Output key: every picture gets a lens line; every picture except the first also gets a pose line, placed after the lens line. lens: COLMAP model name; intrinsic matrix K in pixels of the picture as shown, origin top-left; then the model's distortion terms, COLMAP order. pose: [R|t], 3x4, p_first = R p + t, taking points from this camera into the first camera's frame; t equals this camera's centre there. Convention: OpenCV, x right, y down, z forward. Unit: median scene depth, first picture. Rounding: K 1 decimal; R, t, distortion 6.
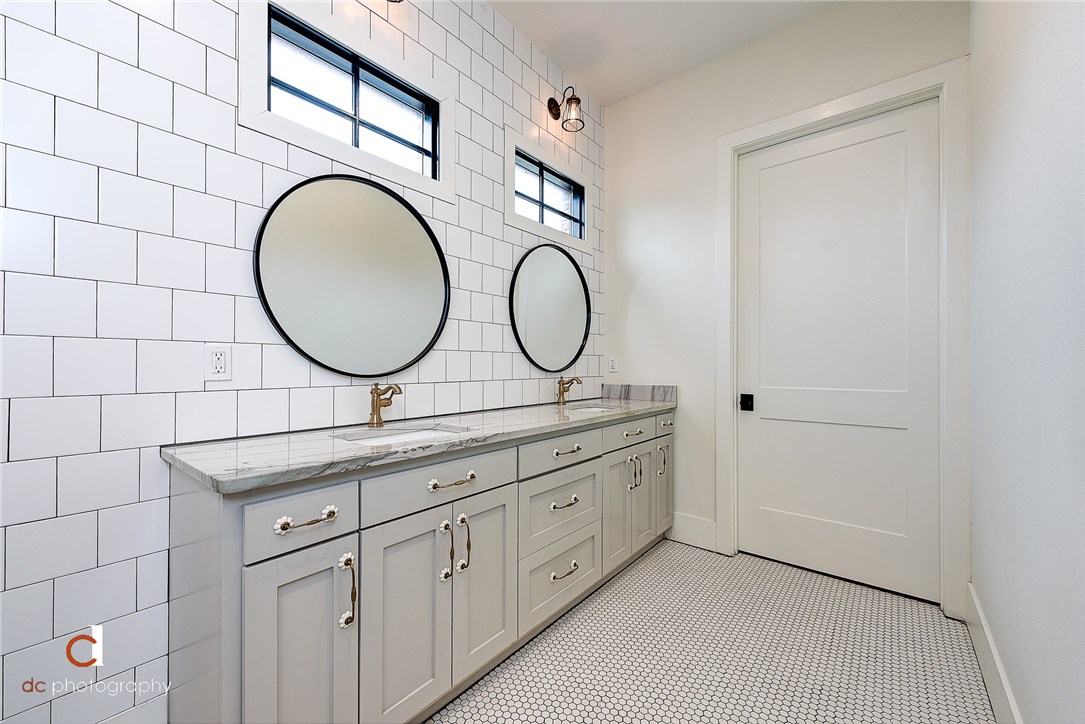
lens RADIAL K [[427.0, 0, 541.1], [0, 427.0, 363.4], [0, 0, 1]] dist [0.010375, -0.002640]
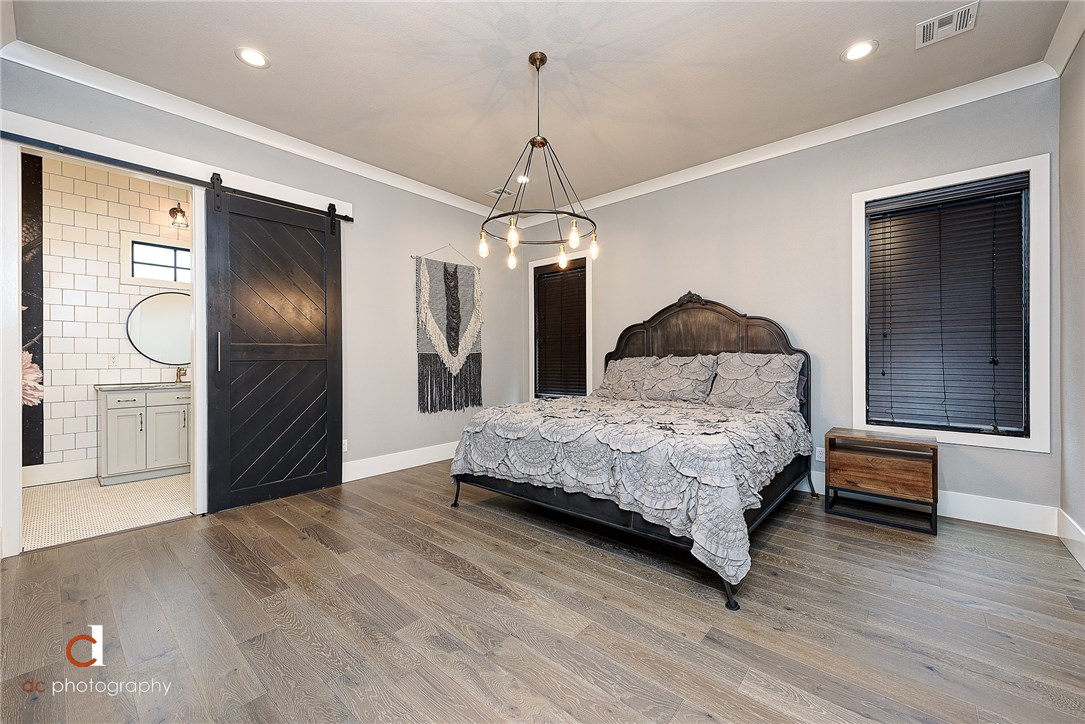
lens RADIAL K [[427.0, 0, 535.3], [0, 427.0, 357.7], [0, 0, 1]] dist [0.010375, -0.002640]
pose [[0.999411, -0.006416, -0.033711, 2.394691], [0.006350, 0.999978, -0.002050, 0.007789], [0.033724, 0.001835, 0.999430, -2.011253]]
